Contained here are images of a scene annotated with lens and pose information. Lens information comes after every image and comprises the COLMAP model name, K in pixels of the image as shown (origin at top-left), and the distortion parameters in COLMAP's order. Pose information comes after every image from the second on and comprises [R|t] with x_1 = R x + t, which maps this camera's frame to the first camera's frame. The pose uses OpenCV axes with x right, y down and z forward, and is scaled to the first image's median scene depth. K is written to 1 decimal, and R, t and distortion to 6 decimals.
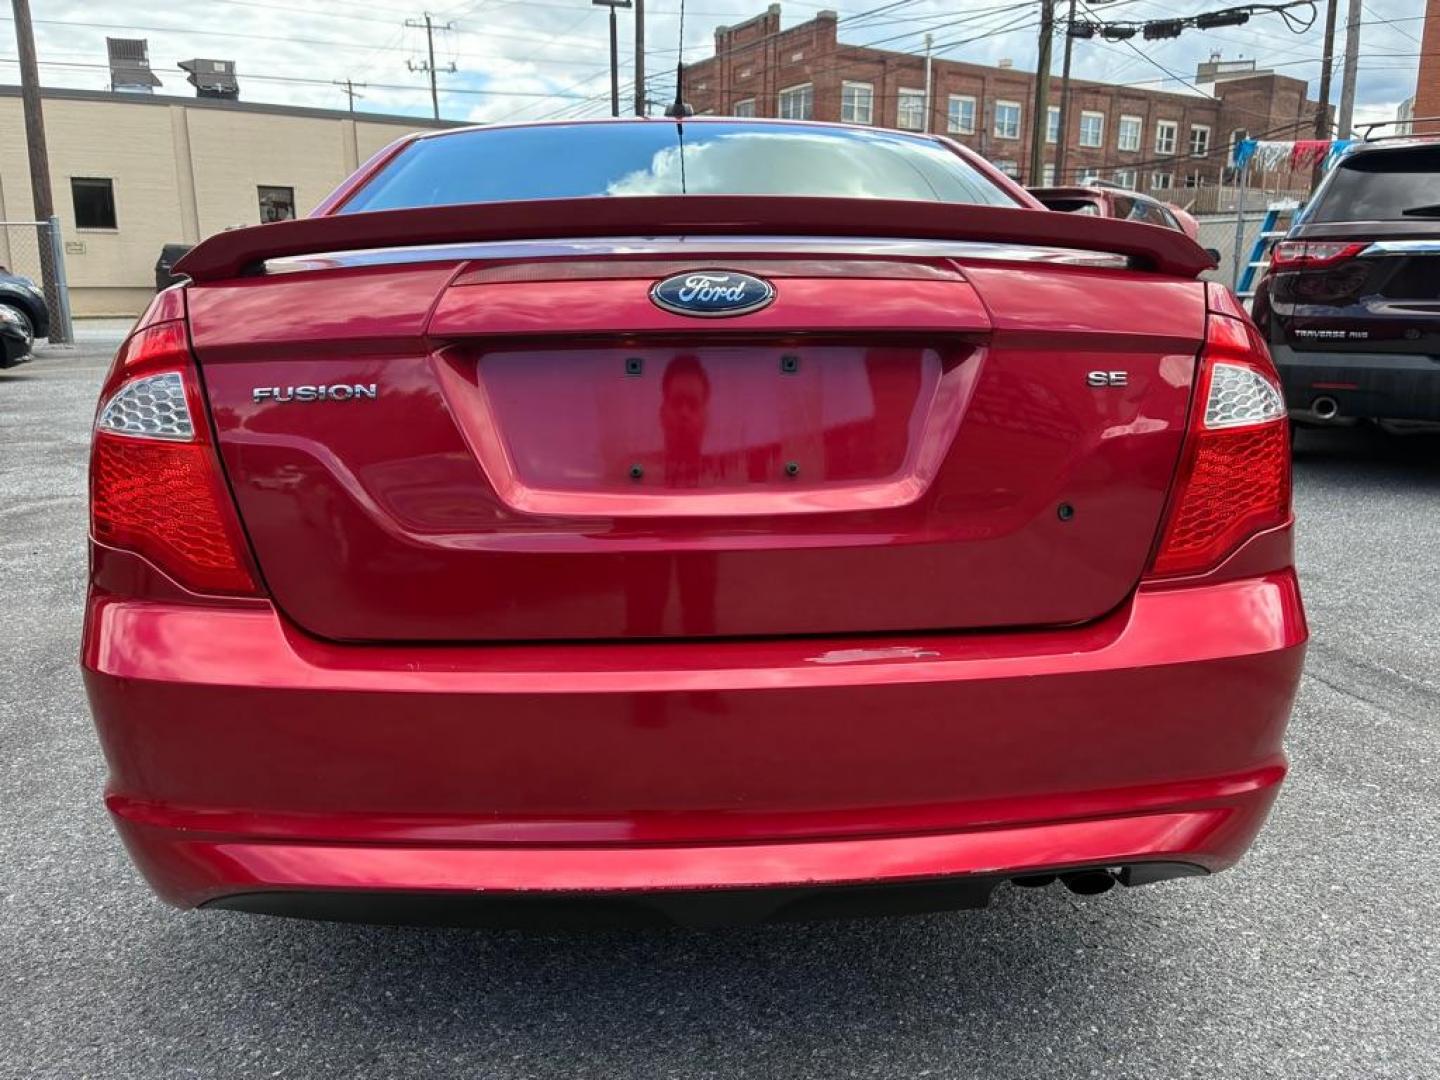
lens RADIAL K [[1131.6, 0, 718.5], [0, 1131.6, 546.8], [0, 0, 1]] dist [0.062041, -0.097014]
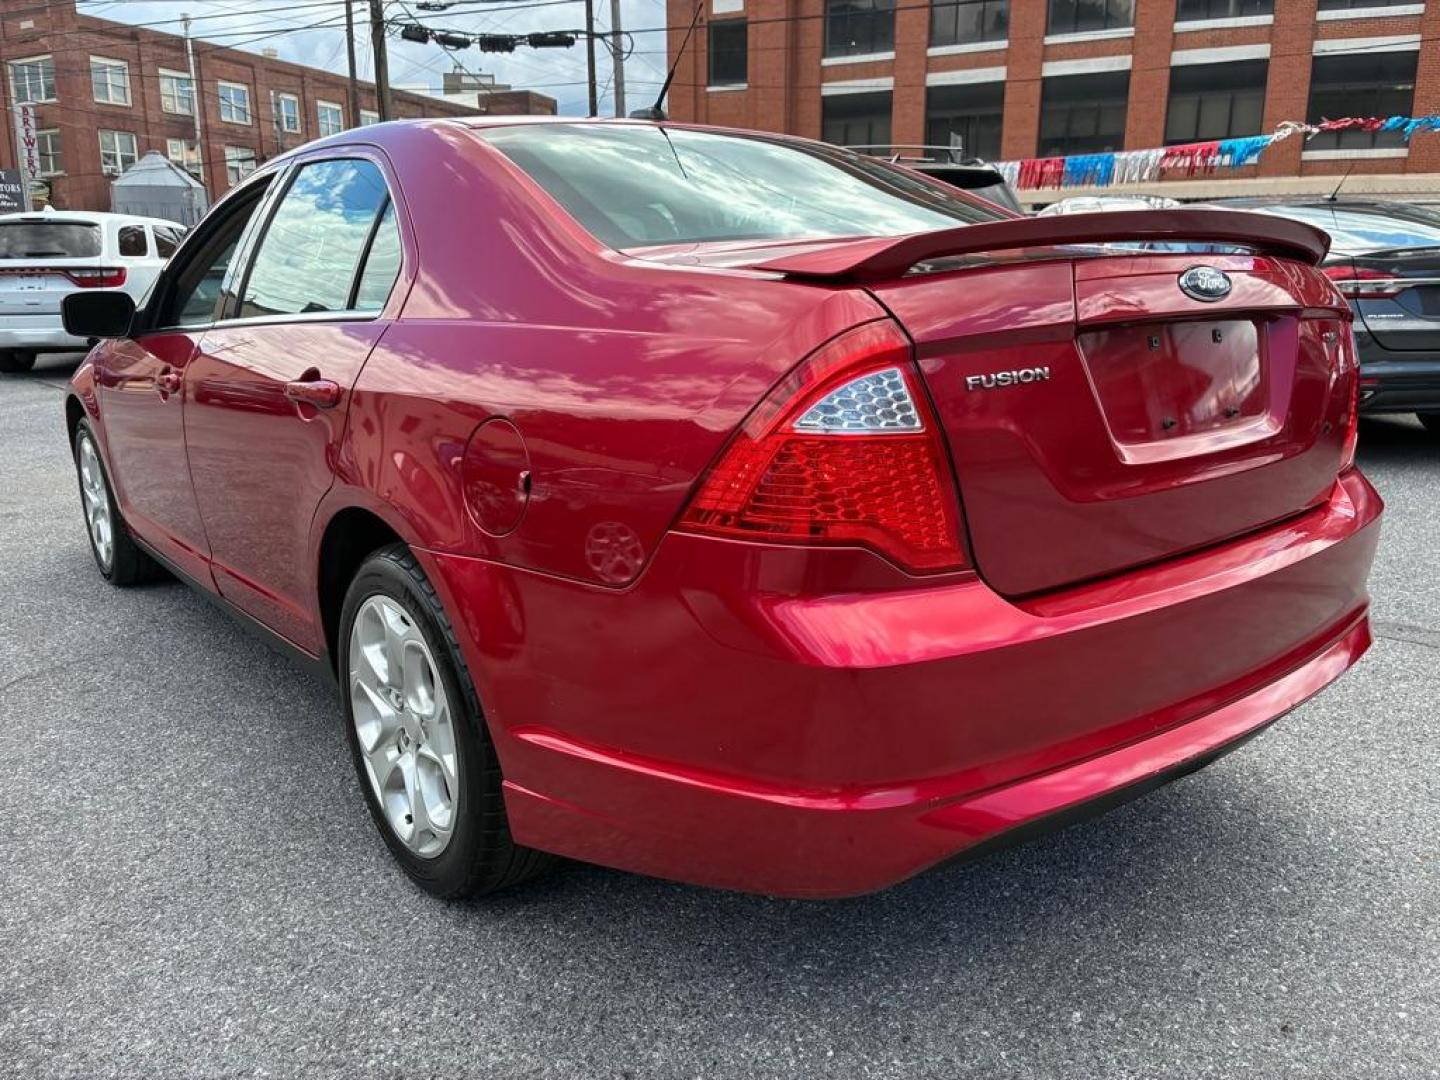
lens RADIAL K [[1131.6, 0, 718.6], [0, 1131.6, 548.8], [0, 0, 1]] dist [0.062041, -0.097014]
pose [[0.796097, -0.147117, 0.587014, -0.116154], [0.144986, 0.988118, 0.051014, -0.006198], [-0.587544, 0.044497, 0.807968, 0.024904]]
